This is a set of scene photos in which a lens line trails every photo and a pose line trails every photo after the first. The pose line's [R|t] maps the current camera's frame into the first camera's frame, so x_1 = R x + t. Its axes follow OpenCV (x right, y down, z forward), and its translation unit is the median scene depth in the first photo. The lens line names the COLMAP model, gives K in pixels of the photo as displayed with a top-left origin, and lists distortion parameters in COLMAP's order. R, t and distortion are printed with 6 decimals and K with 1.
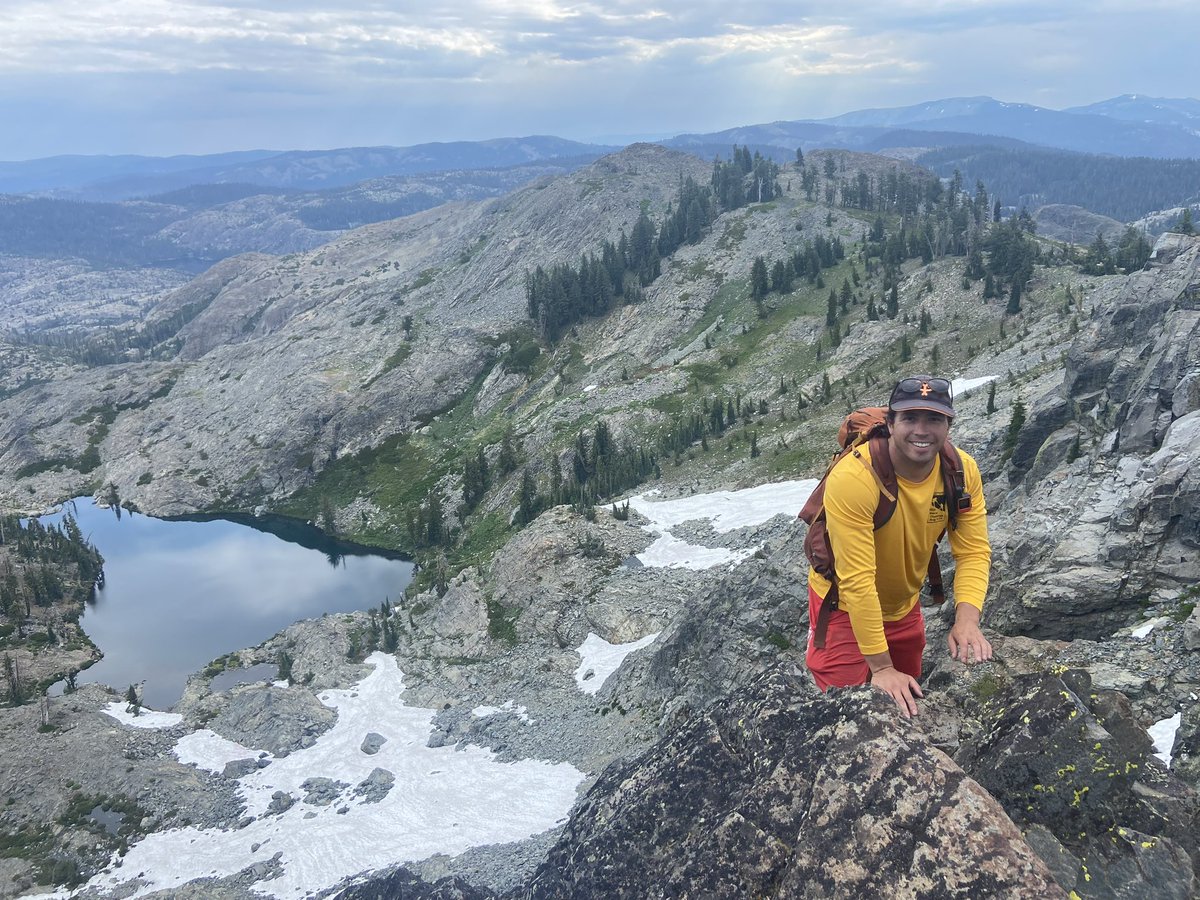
lens RADIAL K [[883.2, 0, 658.7], [0, 883.2, 449.2], [0, 0, 1]] dist [0.080554, -0.089757]
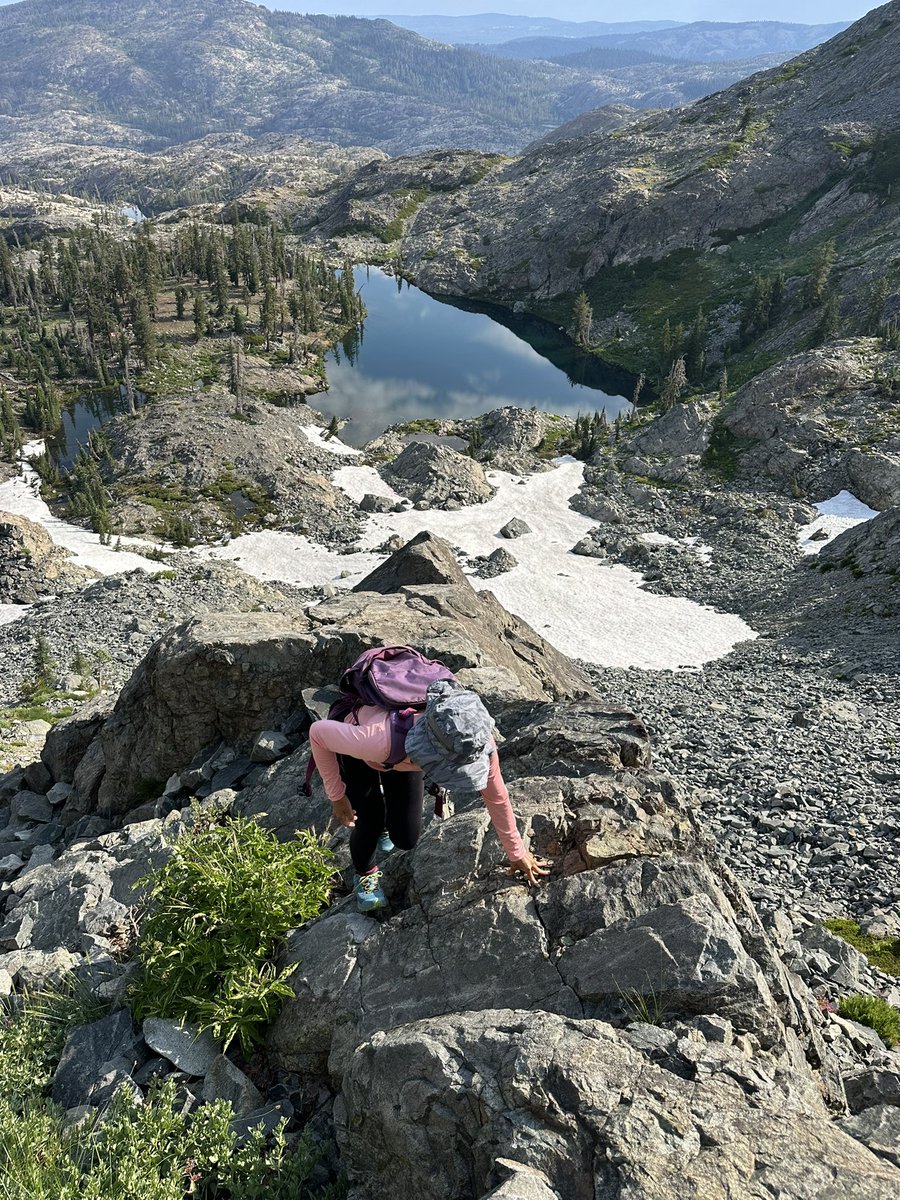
lens RADIAL K [[883.2, 0, 450.0], [0, 883.2, 600.0], [0, 0, 1]] dist [0.080554, -0.089757]
pose [[0.825803, 0.349148, -0.442884, 0.003570], [-0.225863, 0.924335, 0.307556, 0.126017], [0.516755, -0.153949, 0.842178, 0.236348]]
